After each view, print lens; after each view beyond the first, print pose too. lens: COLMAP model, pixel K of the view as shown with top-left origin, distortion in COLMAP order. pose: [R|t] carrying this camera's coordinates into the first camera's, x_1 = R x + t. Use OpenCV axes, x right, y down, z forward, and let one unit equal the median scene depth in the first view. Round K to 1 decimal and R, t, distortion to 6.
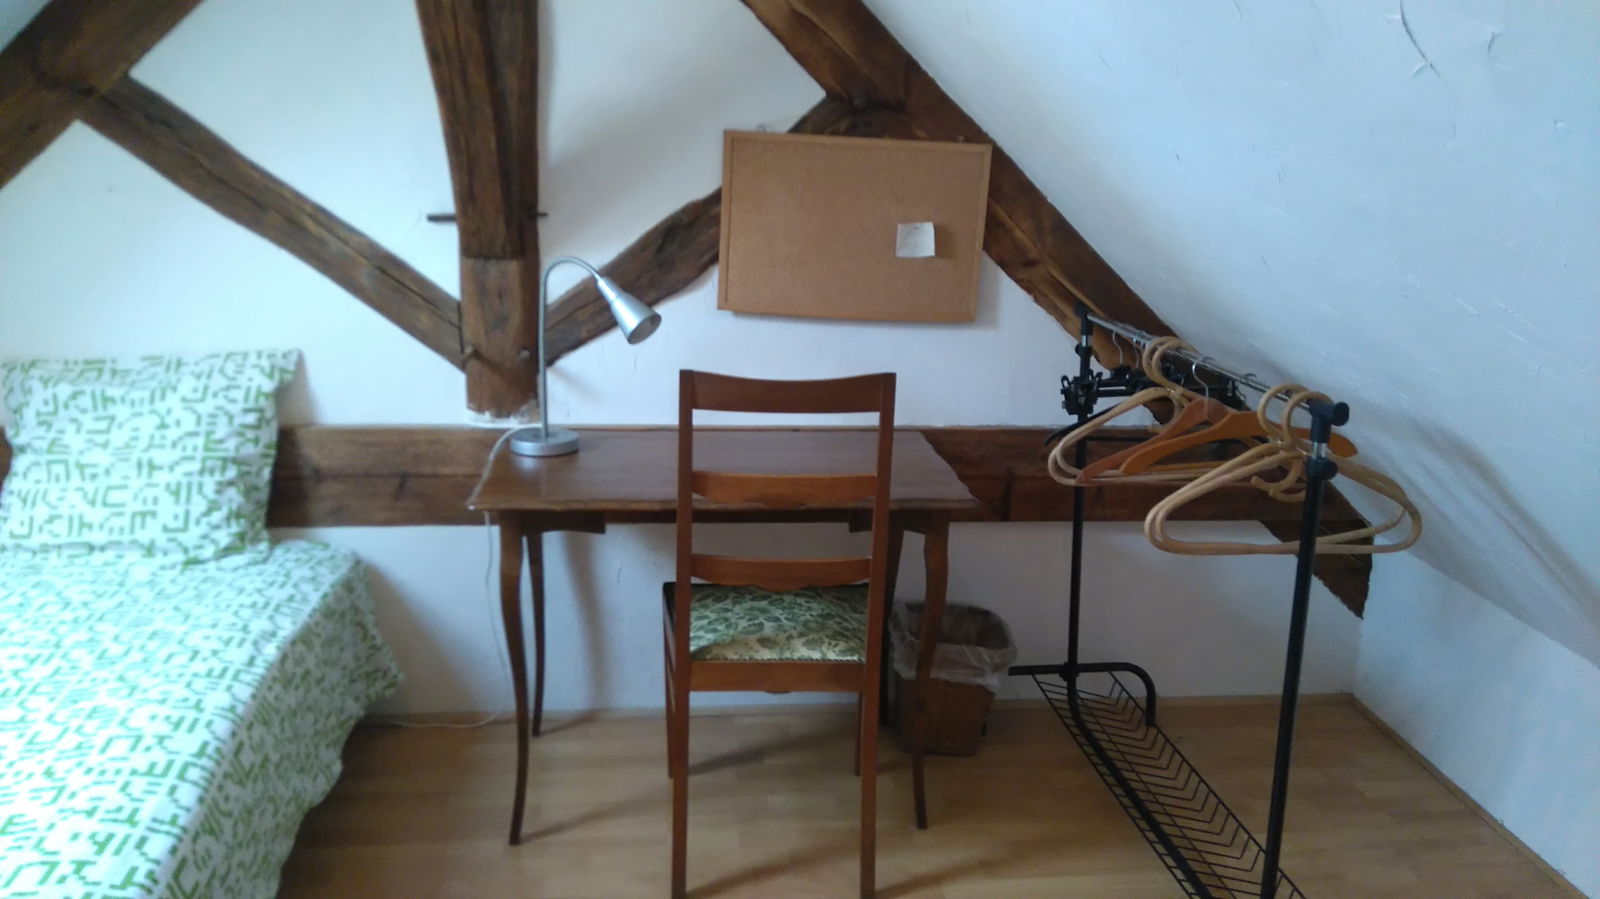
lens RADIAL K [[1185.1, 0, 796.0], [0, 1185.1, 441.6], [0, 0, 1]] dist [0.093005, -0.147213]
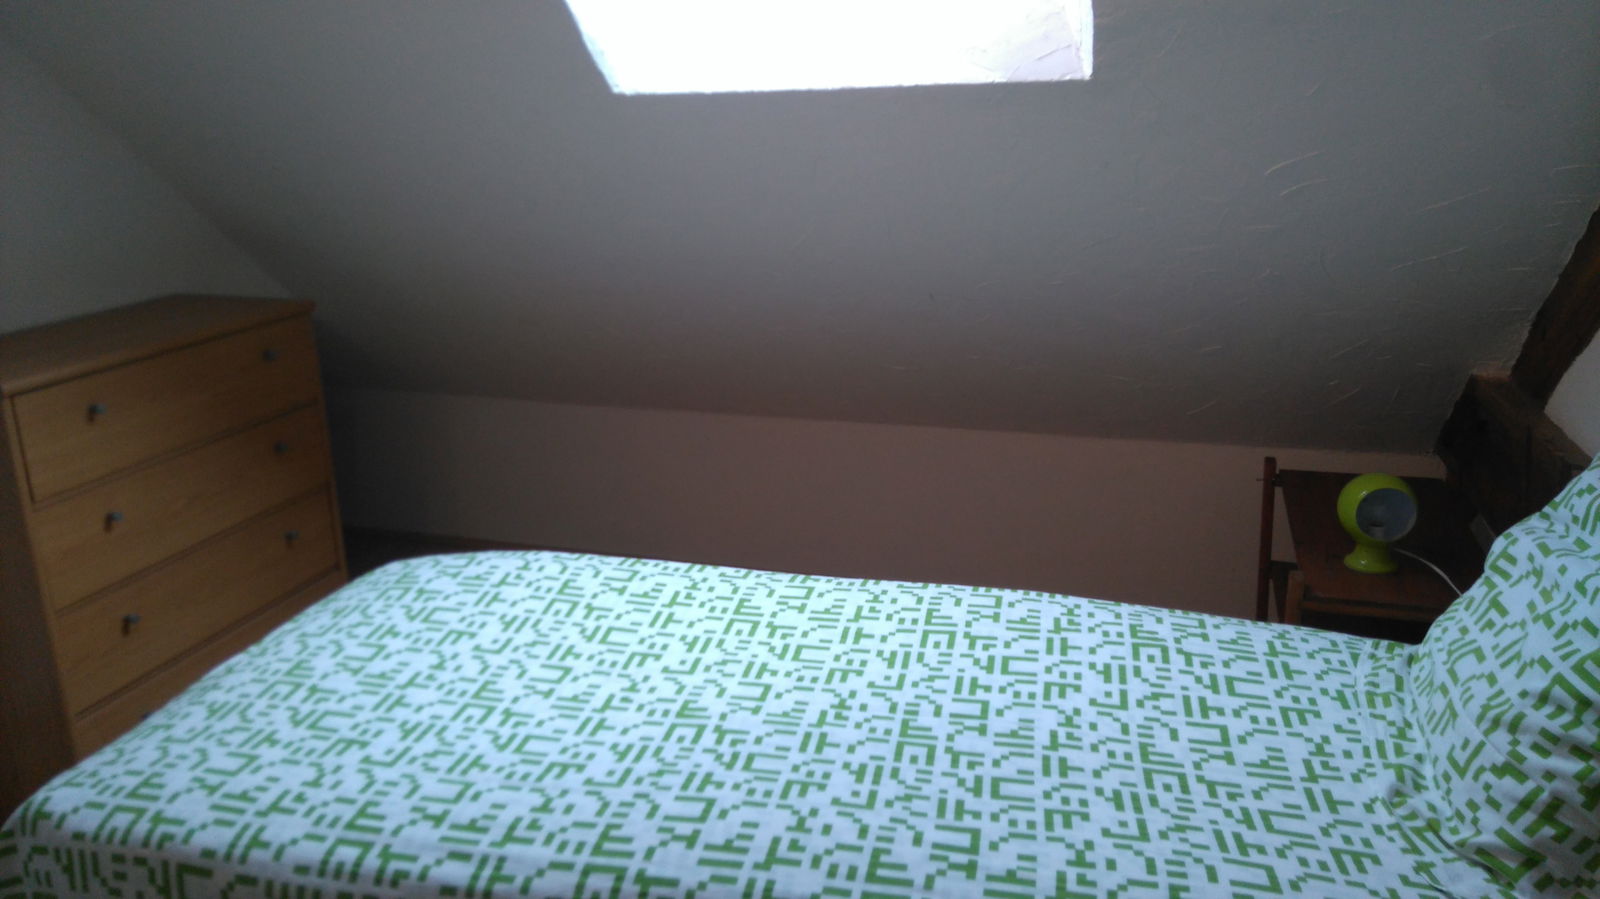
lens RADIAL K [[1185.1, 0, 796.0], [0, 1185.1, 441.6], [0, 0, 1]] dist [0.093005, -0.147213]
pose [[-0.388748, 0.241751, -0.889062, 0.027389], [-0.218905, 0.913095, 0.344003, -0.171652], [0.894961, 0.328351, -0.302043, 0.856393]]
